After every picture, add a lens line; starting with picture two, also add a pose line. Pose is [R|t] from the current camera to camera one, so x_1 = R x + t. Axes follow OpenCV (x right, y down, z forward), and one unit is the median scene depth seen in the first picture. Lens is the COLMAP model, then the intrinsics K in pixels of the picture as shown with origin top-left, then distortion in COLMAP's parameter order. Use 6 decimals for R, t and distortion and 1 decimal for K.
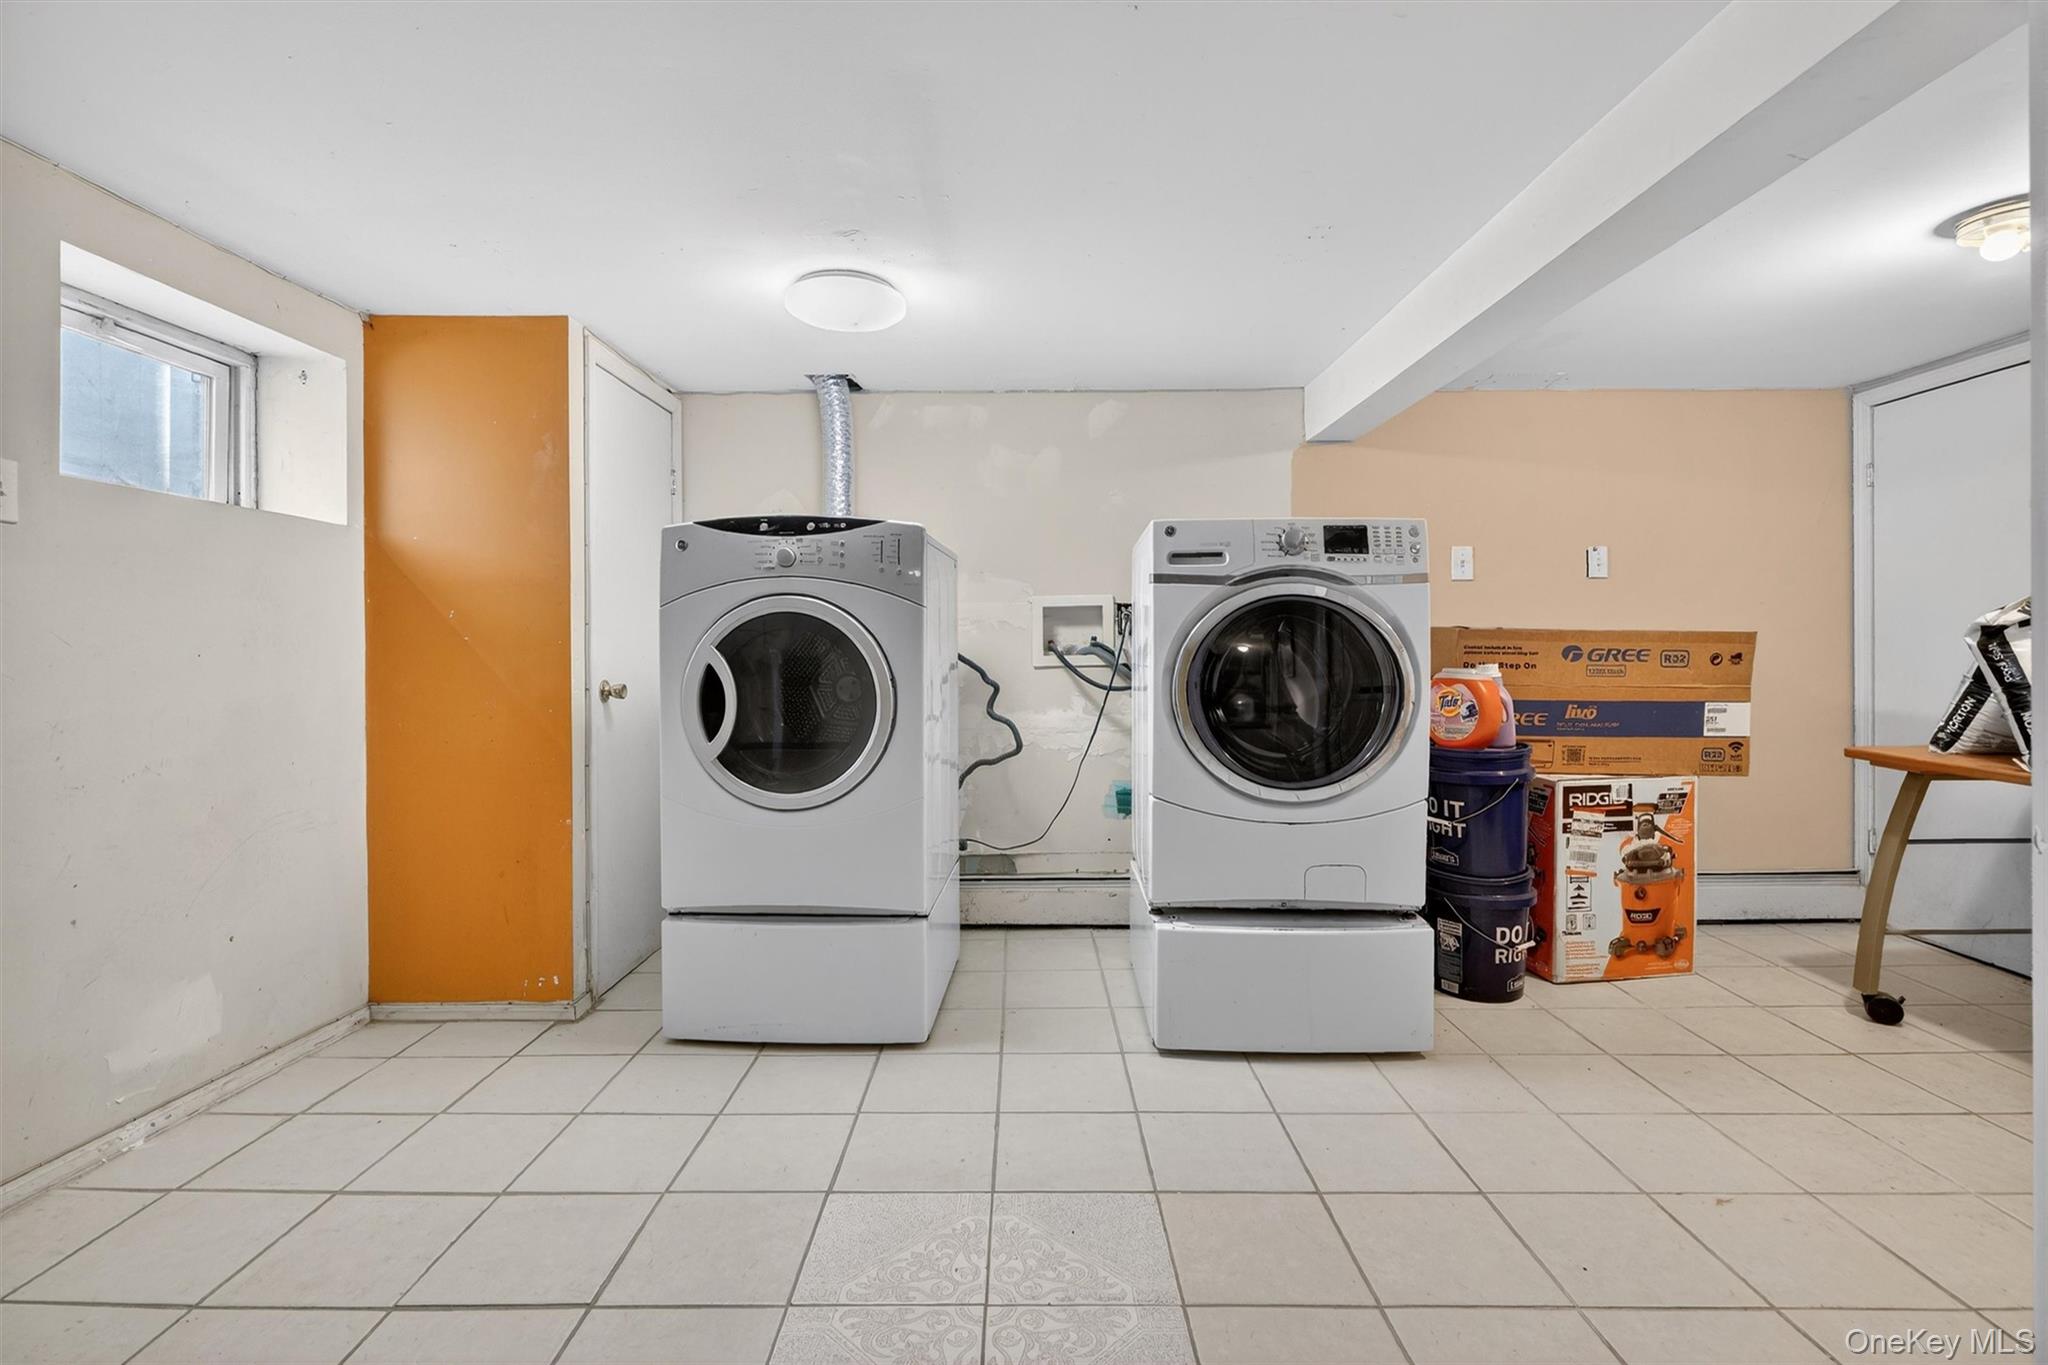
lens RADIAL K [[943.3, 0, 1020.1], [0, 943.3, 650.1], [0, 0, 1]] dist [-0.001983, -0.000255]
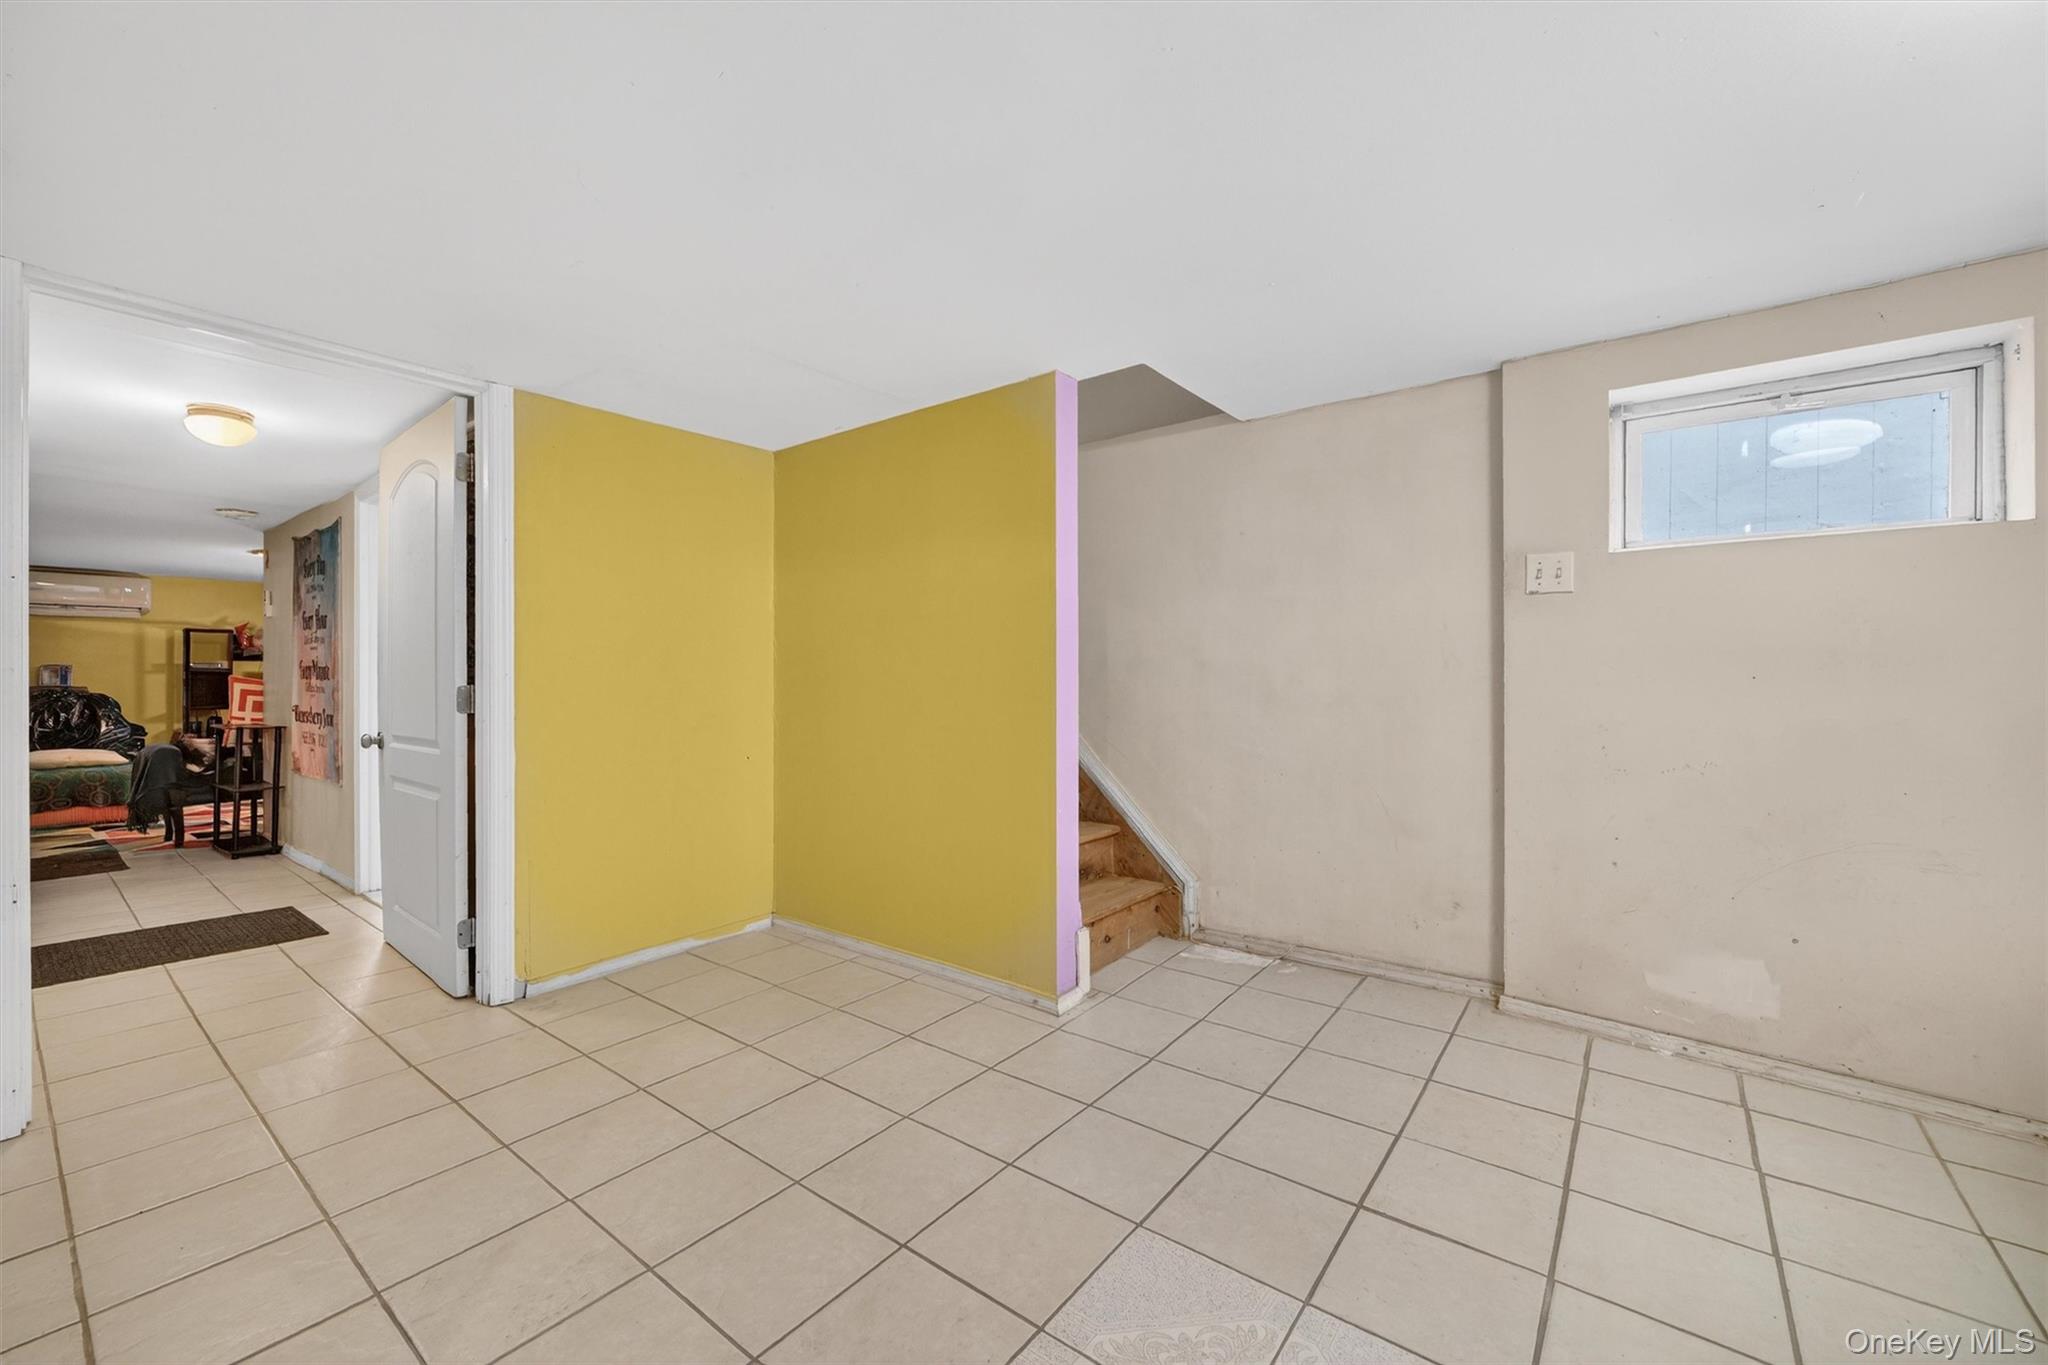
lens RADIAL K [[827.1, 0, 1029.3], [0, 827.1, 674.2], [0, 0, 1]] dist [-0.001483, -0.000196]
pose [[-0.592831, 0.004514, -0.805314, 0.491307], [0.001692, 0.999989, 0.004360, -0.004536], [0.805325, 0.001222, -0.592832, 0.948902]]
